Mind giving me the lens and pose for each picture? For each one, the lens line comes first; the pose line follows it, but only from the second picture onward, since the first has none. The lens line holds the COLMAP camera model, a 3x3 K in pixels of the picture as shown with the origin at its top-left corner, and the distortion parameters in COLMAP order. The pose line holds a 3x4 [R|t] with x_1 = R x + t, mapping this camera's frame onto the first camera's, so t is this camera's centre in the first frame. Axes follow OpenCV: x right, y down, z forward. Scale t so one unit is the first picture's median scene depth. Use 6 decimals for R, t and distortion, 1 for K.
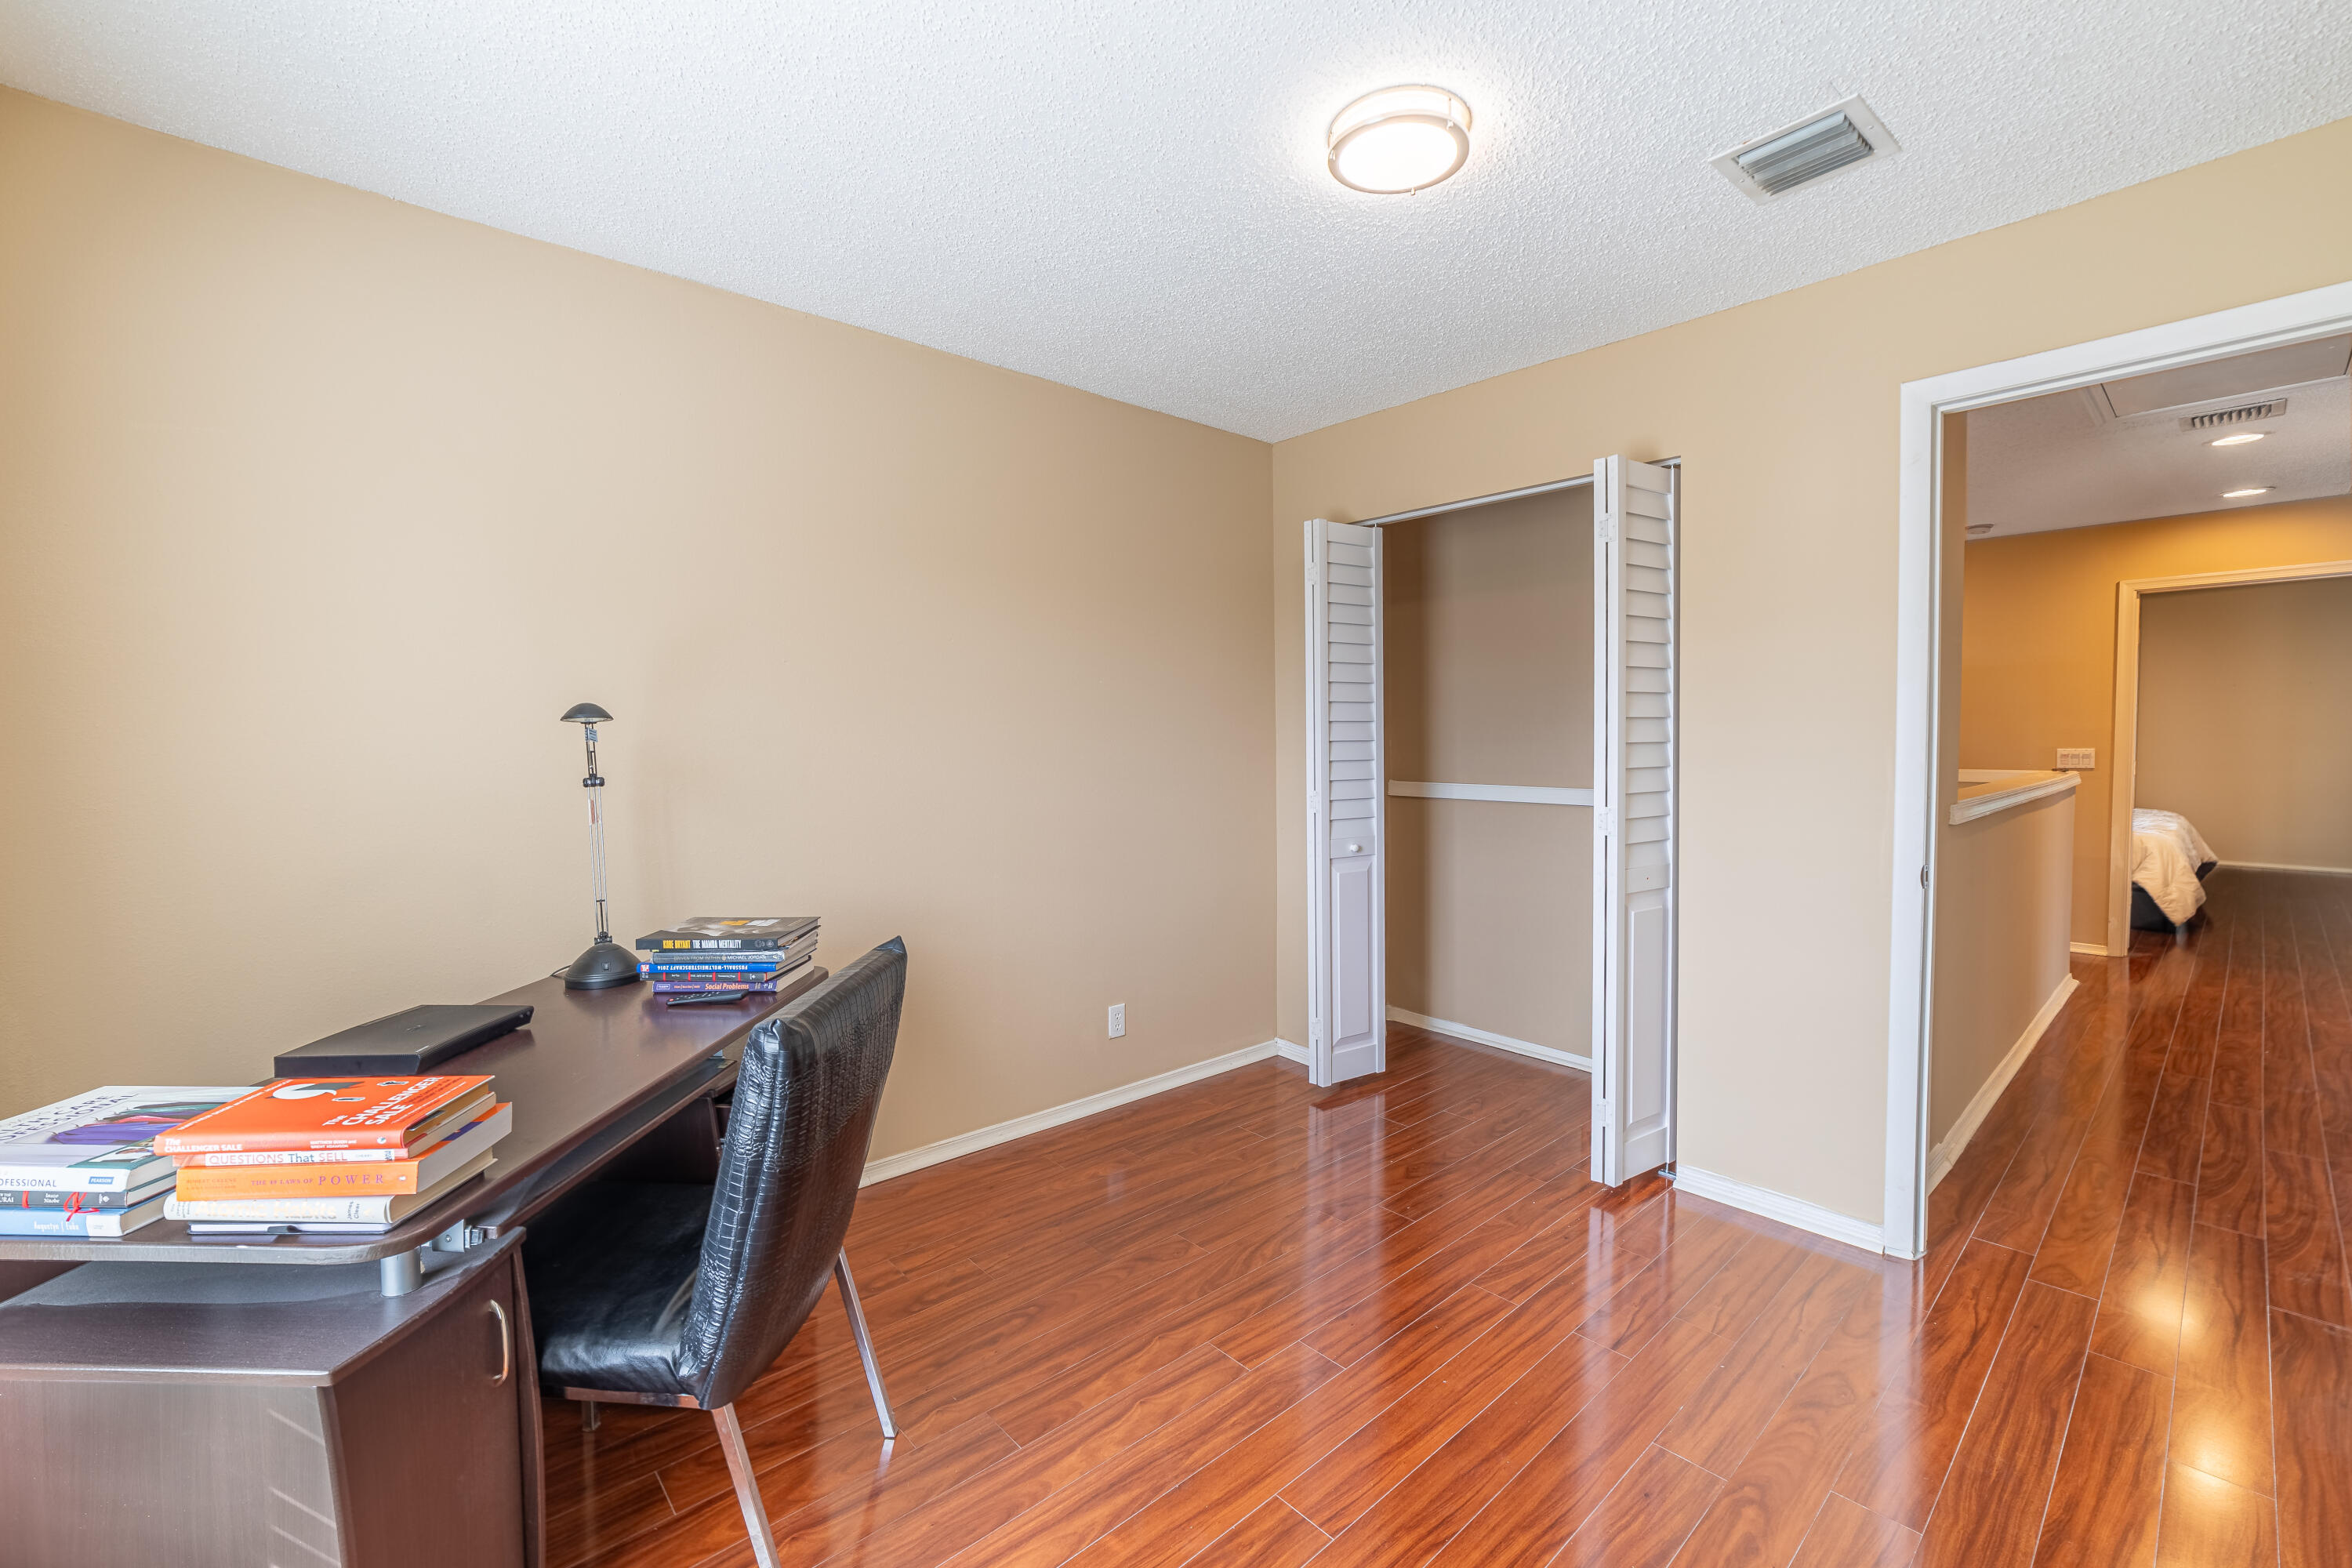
lens RADIAL K [[957.8, 0, 1179.0], [0, 957.8, 797.5], [0, 0, 1]] dist [-0.020710, 0.008171]
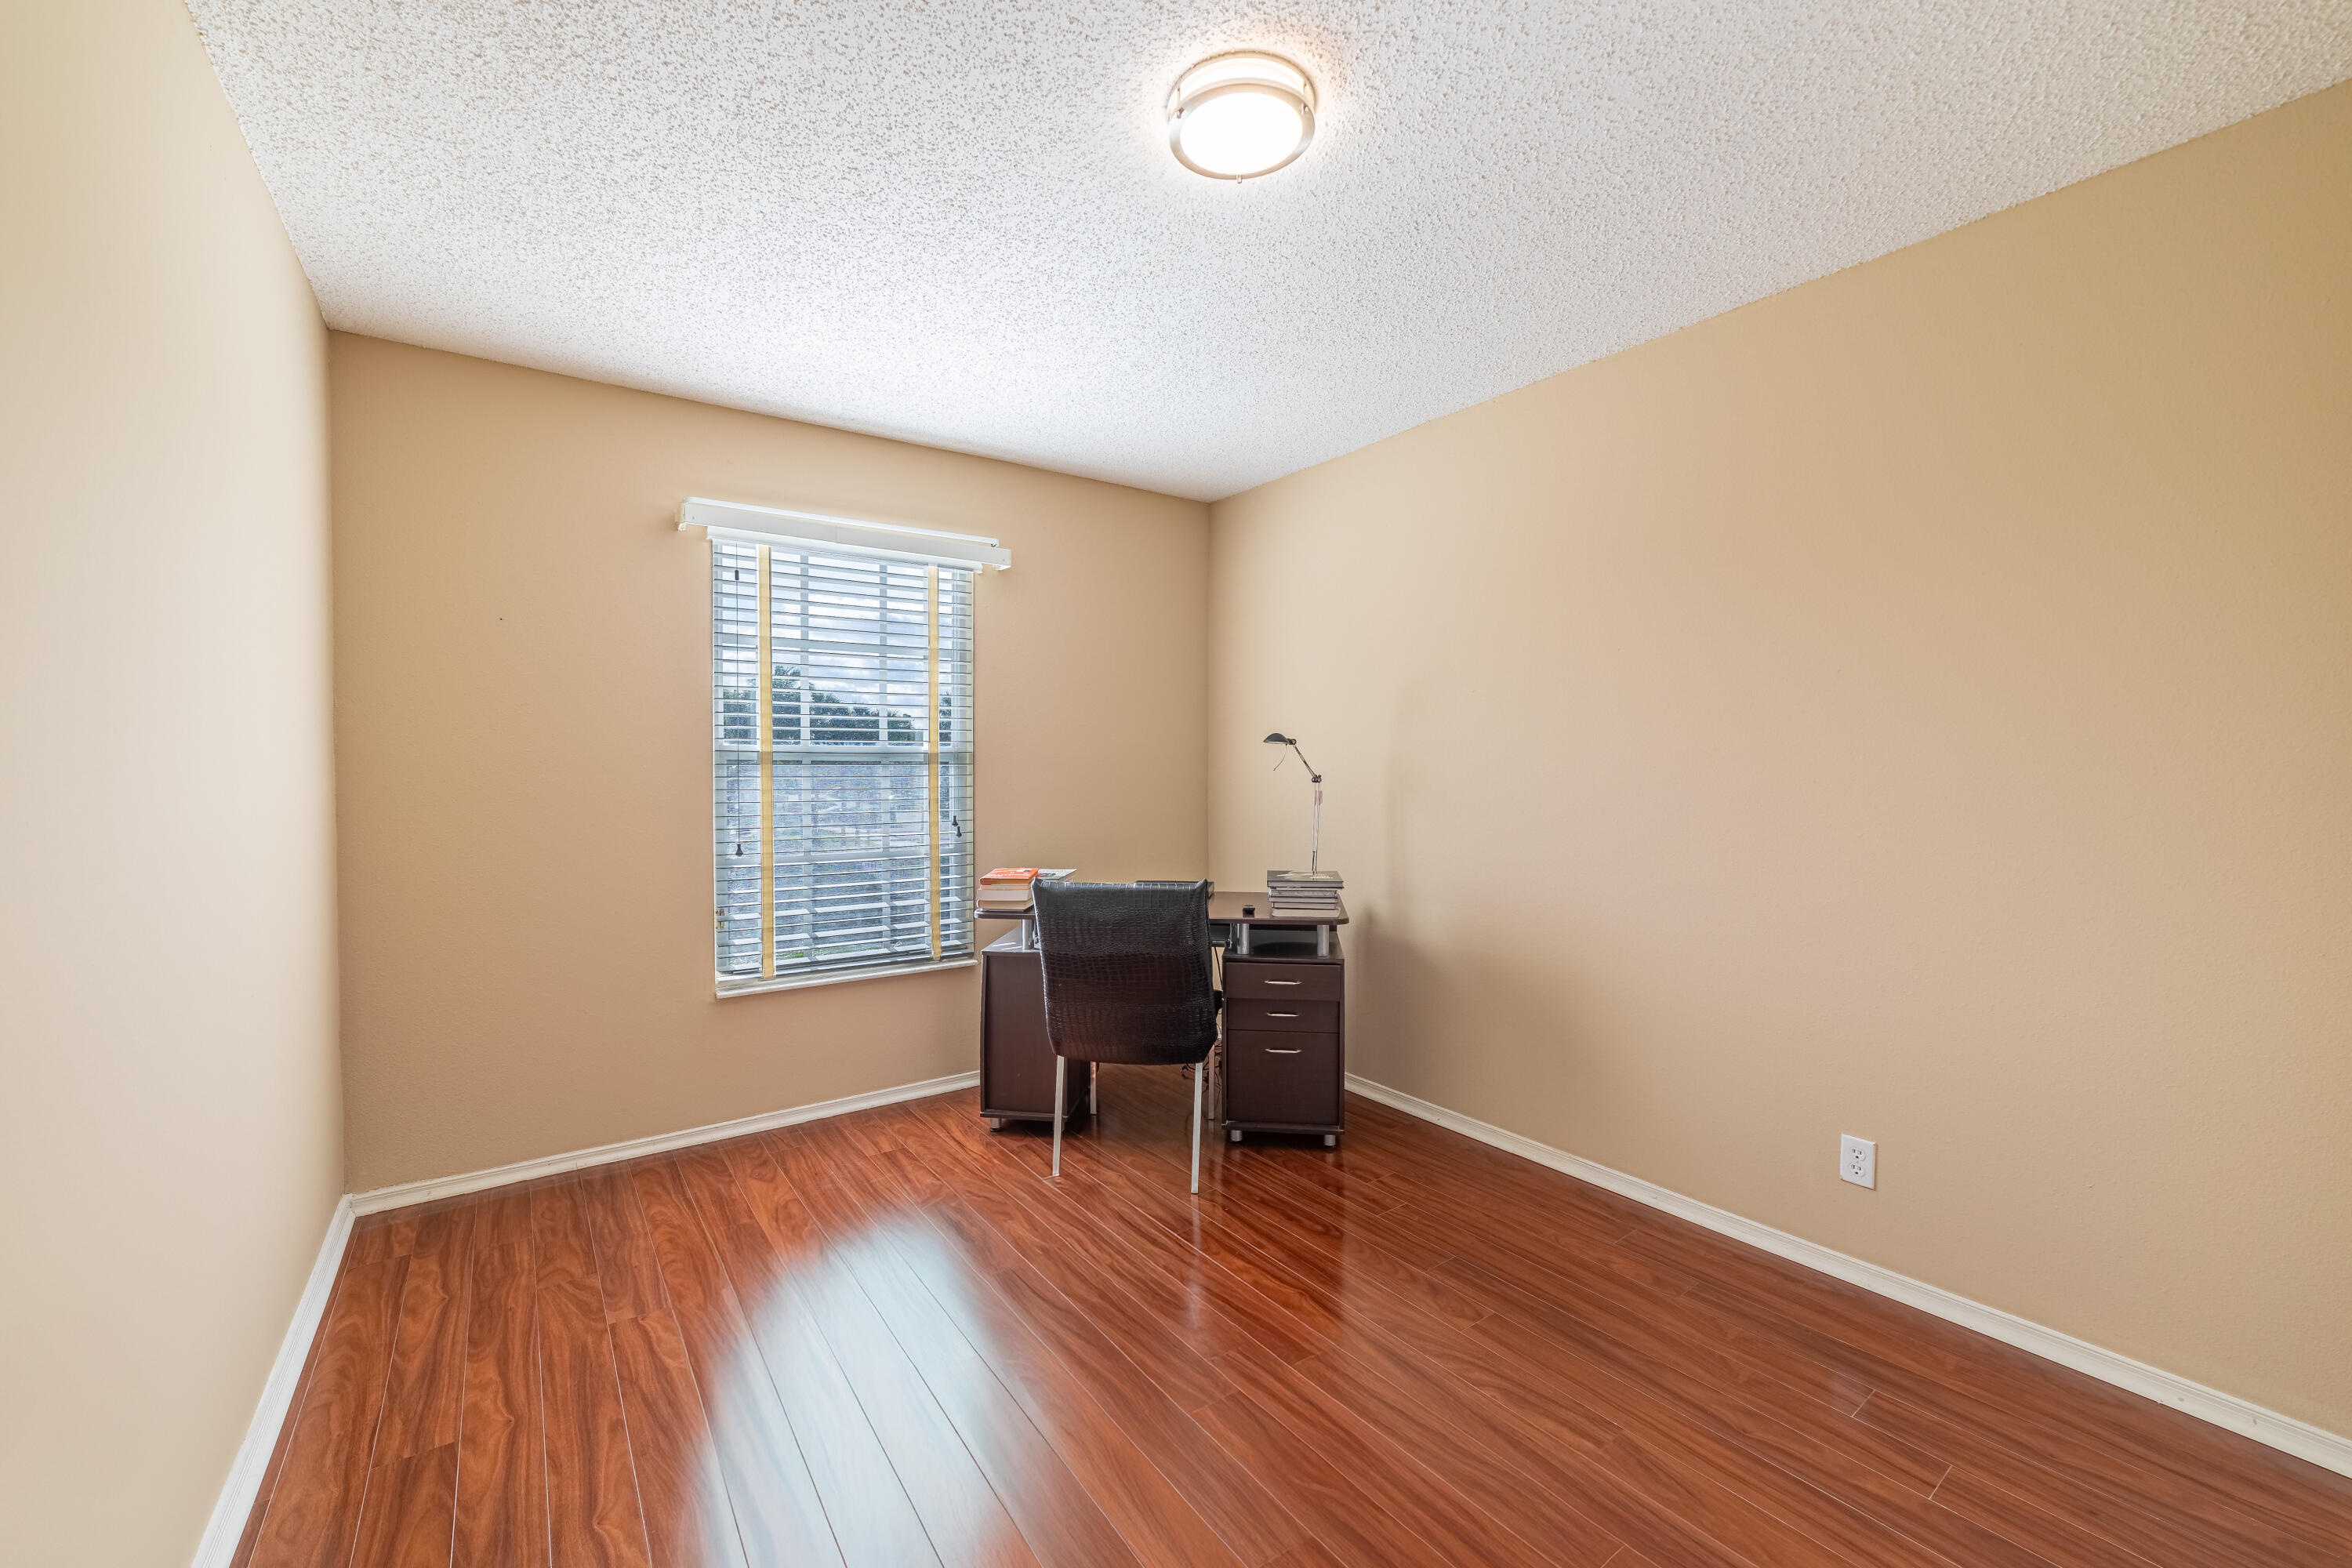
lens RADIAL K [[957.8, 0, 1179.0], [0, 957.8, 797.5], [0, 0, 1]] dist [-0.020710, 0.008171]
pose [[-0.101975, 0.046709, -0.993690, 1.199891], [-0.053985, 0.997165, 0.052412, -0.067667], [0.993321, 0.058989, -0.099164, 1.044397]]
